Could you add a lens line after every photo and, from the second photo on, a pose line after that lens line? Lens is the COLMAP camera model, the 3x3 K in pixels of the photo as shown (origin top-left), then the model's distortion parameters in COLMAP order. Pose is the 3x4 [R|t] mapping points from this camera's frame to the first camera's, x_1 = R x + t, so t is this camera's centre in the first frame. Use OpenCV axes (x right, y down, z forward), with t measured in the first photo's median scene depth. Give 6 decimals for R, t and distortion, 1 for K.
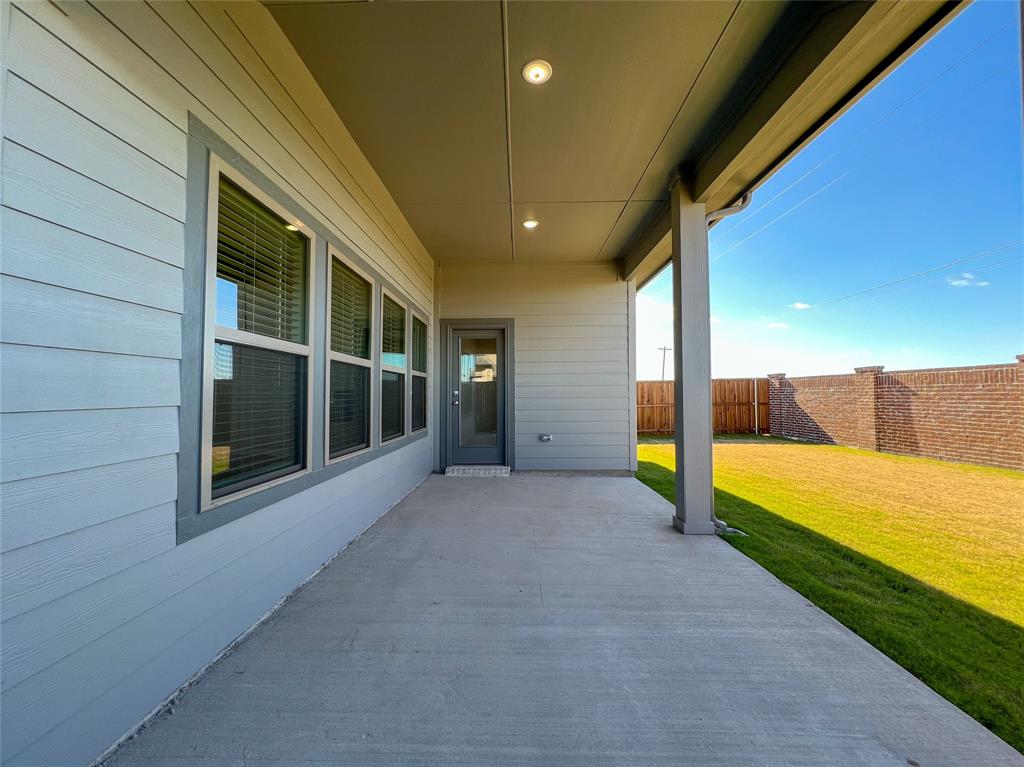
lens RADIAL K [[415.3, 0, 507.2], [0, 415.3, 382.9], [0, 0, 1]] dist [-0.005296, 0.000575]
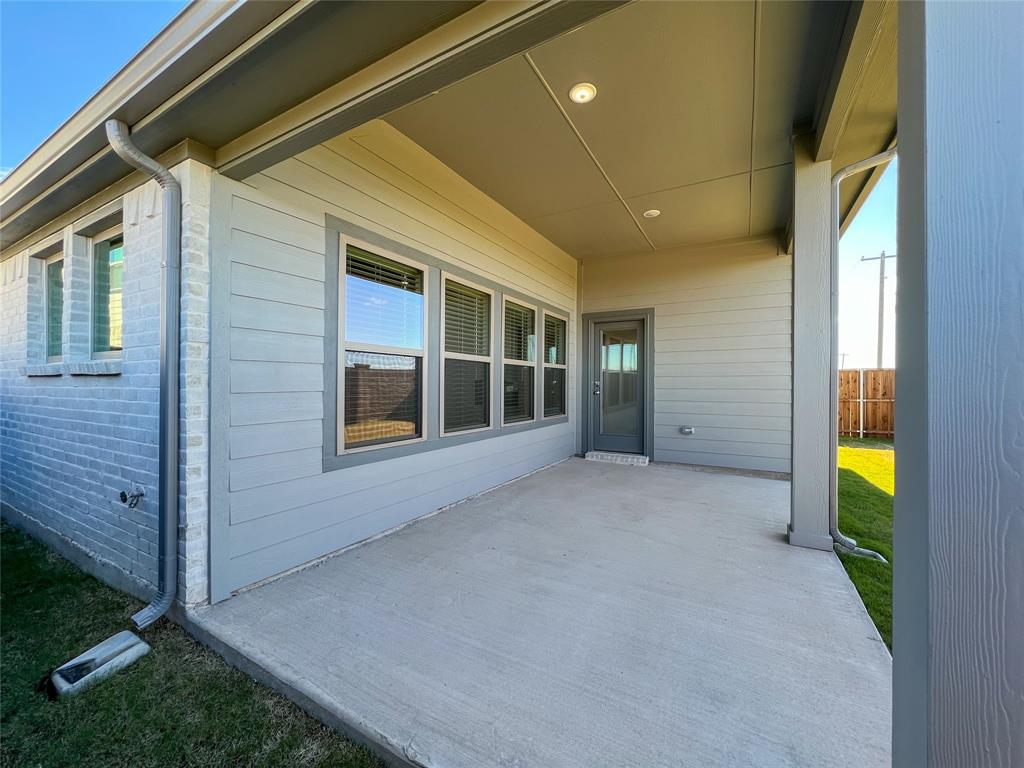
lens RADIAL K [[415.3, 0, 513.5], [0, 415.3, 383.9], [0, 0, 1]] dist [-0.005296, 0.000575]
pose [[0.879365, 0.008813, -0.476066, 0.239372], [0.005338, 0.999583, 0.028364, -0.005976], [0.476118, -0.027483, 0.878952, -0.040436]]
